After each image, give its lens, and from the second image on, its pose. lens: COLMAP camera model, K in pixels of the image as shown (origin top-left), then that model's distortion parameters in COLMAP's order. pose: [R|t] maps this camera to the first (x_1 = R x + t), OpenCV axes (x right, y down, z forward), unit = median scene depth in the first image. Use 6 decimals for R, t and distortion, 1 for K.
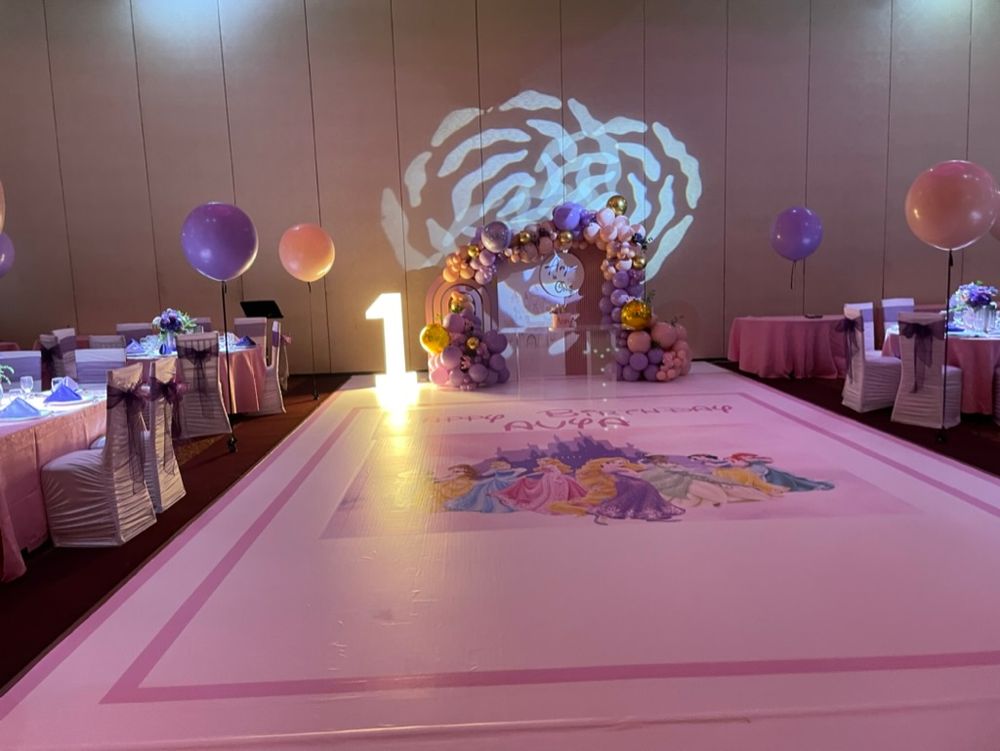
lens RADIAL K [[753.2, 0, 491.4], [0, 753.2, 378.7], [0, 0, 1]] dist [0.042003, -0.068455]
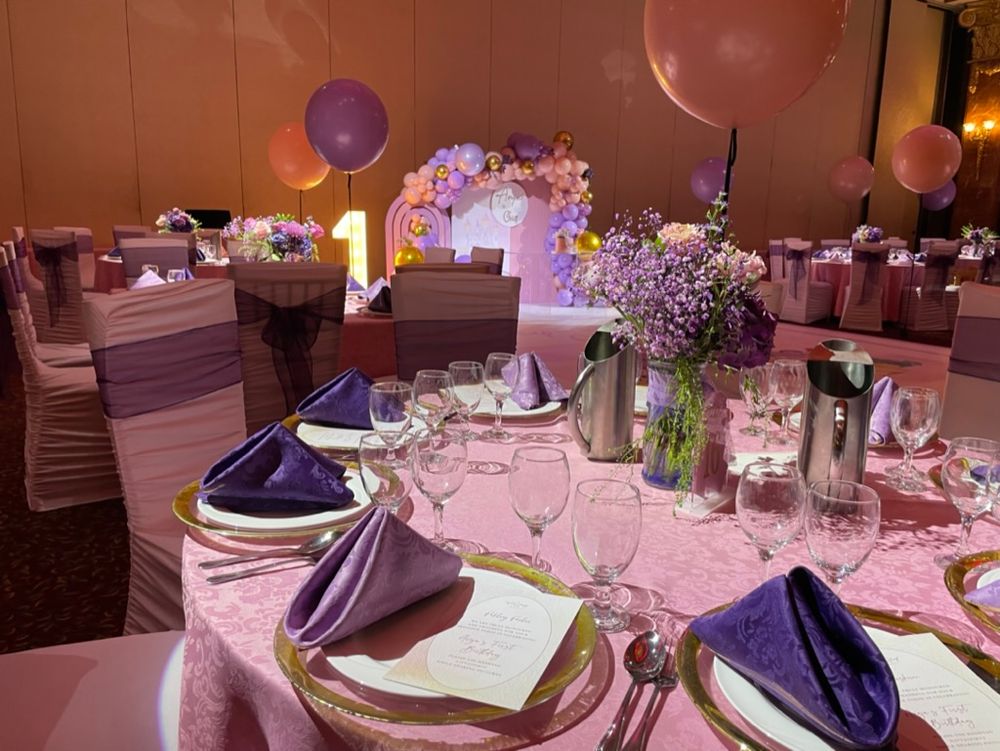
lens RADIAL K [[753.2, 0, 504.5], [0, 753.2, 379.3], [0, 0, 1]] dist [0.042003, -0.068455]
pose [[0.886329, -0.039496, 0.461368, -0.424917], [0.014625, 0.998246, 0.057359, 0.043954], [-0.462824, -0.044091, 0.885353, 0.089176]]
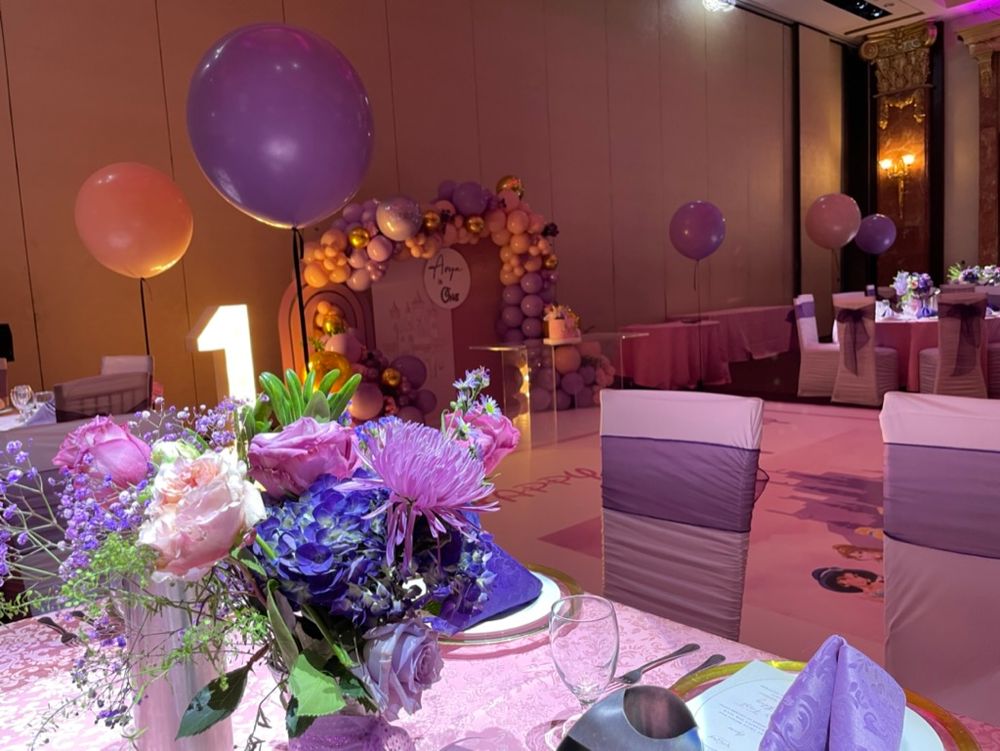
lens RADIAL K [[753.2, 0, 501.6], [0, 753.2, 376.9], [0, 0, 1]] dist [0.042003, -0.068455]
pose [[0.761104, -0.078251, 0.643893, -0.370420], [0.122451, 0.992180, -0.024164, -0.019896], [-0.636967, 0.097237, 0.764734, 0.445540]]
